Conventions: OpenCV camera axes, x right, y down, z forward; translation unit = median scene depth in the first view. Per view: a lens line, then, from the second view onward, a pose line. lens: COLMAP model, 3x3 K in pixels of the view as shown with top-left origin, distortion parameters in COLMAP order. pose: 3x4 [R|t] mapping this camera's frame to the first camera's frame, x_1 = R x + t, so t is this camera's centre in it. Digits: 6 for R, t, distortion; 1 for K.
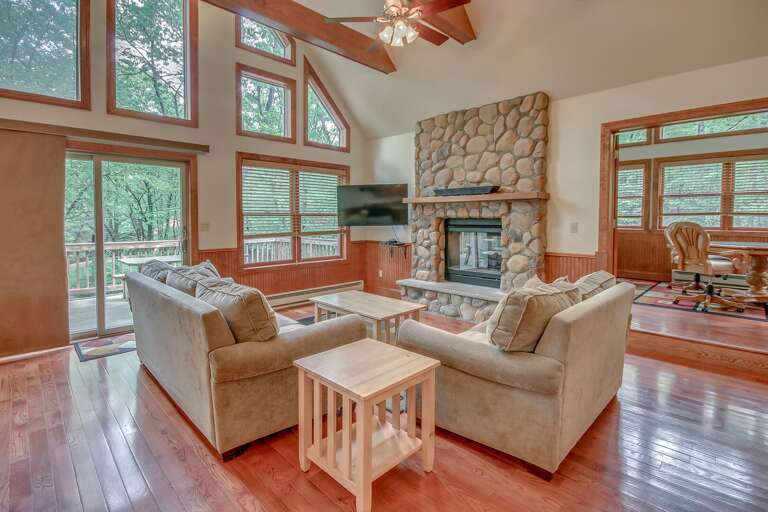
lens RADIAL K [[366.9, 0, 374.6], [0, 366.9, 228.5], [0, 0, 1]] dist [0.000242, -0.000005]
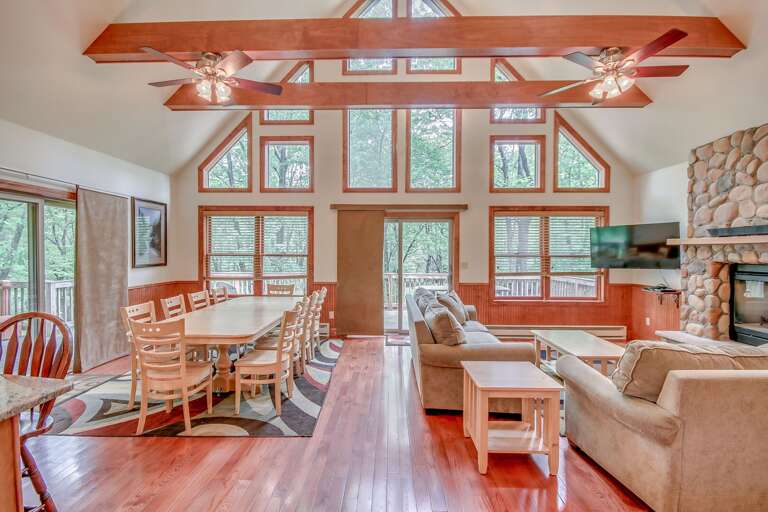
lens RADIAL K [[351.4, 0, 384.0], [0, 351.4, 256.0], [0, 0, 1]] dist [0.014597, -0.013703]
pose [[0.707330, 0.009484, -0.706820, 0.206266], [-0.023055, 0.999688, -0.009658, -0.018625], [0.706507, 0.023127, 0.707328, -0.093495]]
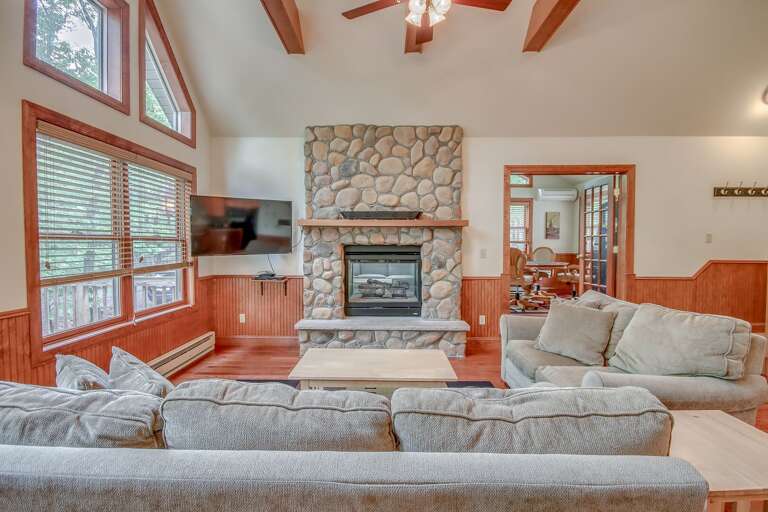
lens RADIAL K [[358.1, 0, 384.0], [0, 358.1, 256.0], [0, 0, 1]] dist [-0.004419, -0.000587]
pose [[0.709048, -0.021091, 0.704845, -0.351968], [0.017040, 0.999773, 0.012774, -0.010877], [-0.704954, 0.002953, 0.709246, 0.341174]]
